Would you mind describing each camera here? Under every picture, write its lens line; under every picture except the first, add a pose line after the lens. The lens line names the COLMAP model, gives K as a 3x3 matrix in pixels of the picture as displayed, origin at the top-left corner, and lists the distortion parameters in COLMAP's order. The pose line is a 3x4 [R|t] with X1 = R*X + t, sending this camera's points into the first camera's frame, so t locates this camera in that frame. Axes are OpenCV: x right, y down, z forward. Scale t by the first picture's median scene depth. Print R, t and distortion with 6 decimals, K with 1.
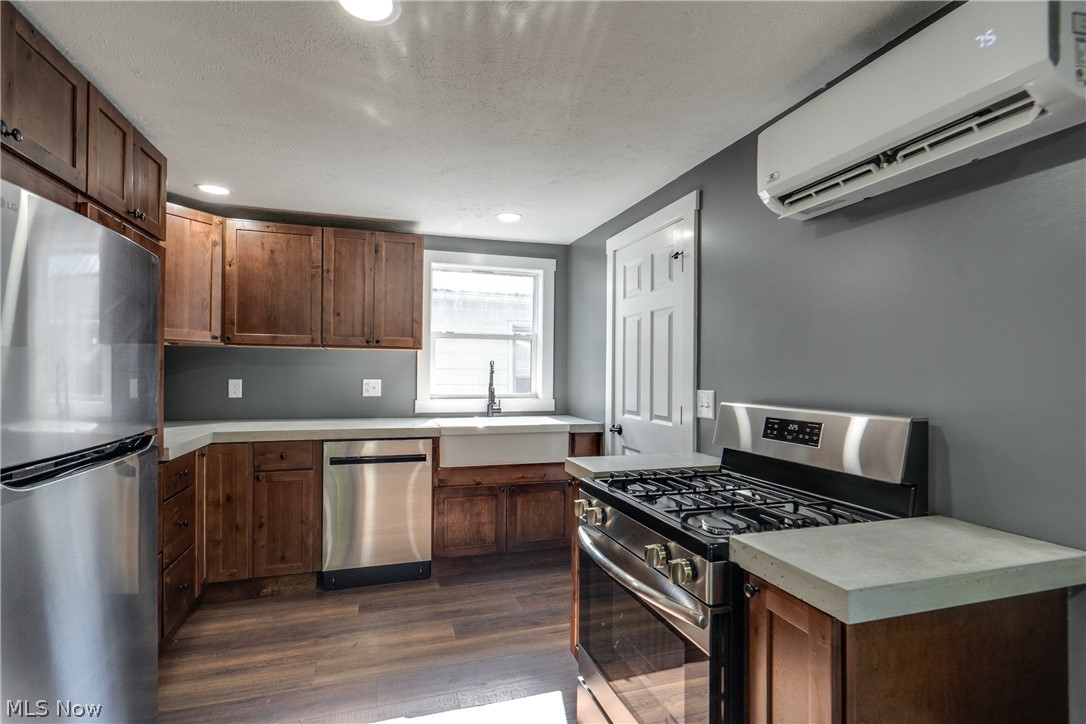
lens RADIAL K [[505.2, 0, 536.9], [0, 505.2, 368.4], [0, 0, 1]] dist [-0.002464, 0.003060]
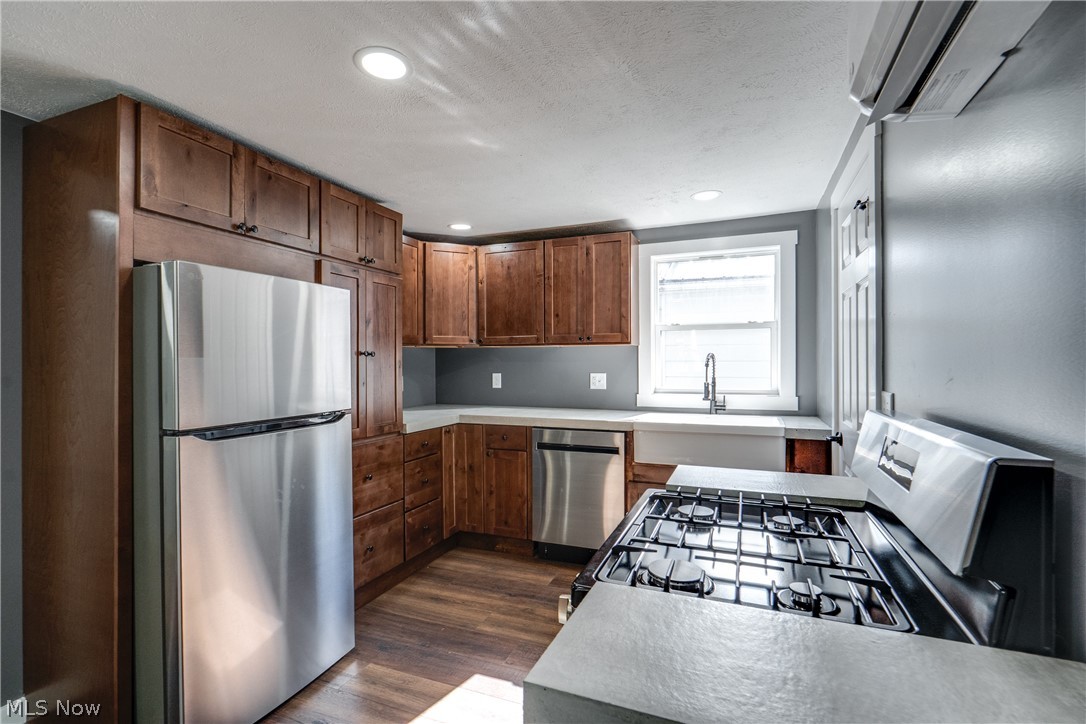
lens RADIAL K [[505.2, 0, 564.4], [0, 505.2, 361.3], [0, 0, 1]] dist [-0.002464, 0.003060]
pose [[0.781510, -0.012195, -0.623774, 0.349305], [0.014890, 0.999889, -0.000893, -0.004568], [0.623716, -0.008590, 0.781604, 0.145255]]
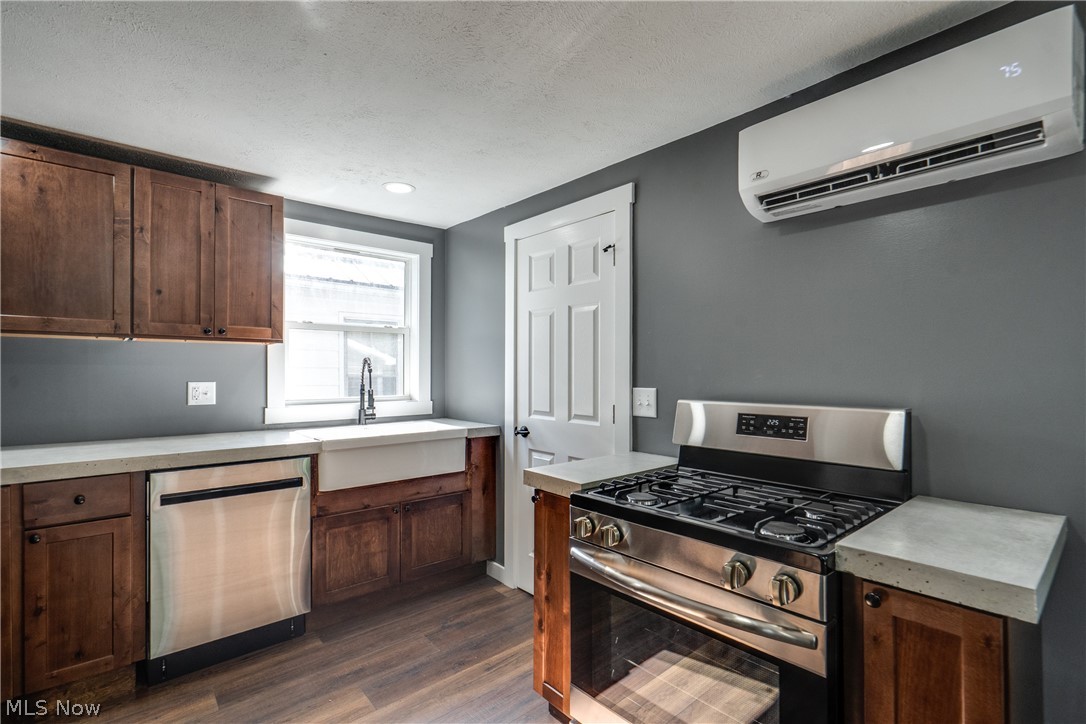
lens RADIAL K [[505.2, 0, 534.2], [0, 505.2, 368.1], [0, 0, 1]] dist [-0.002464, 0.003060]
pose [[0.919066, -0.005538, 0.394065, -0.206702], [0.004291, 0.999983, 0.004046, 0.000065], [-0.394081, -0.002028, 0.919074, 0.149769]]
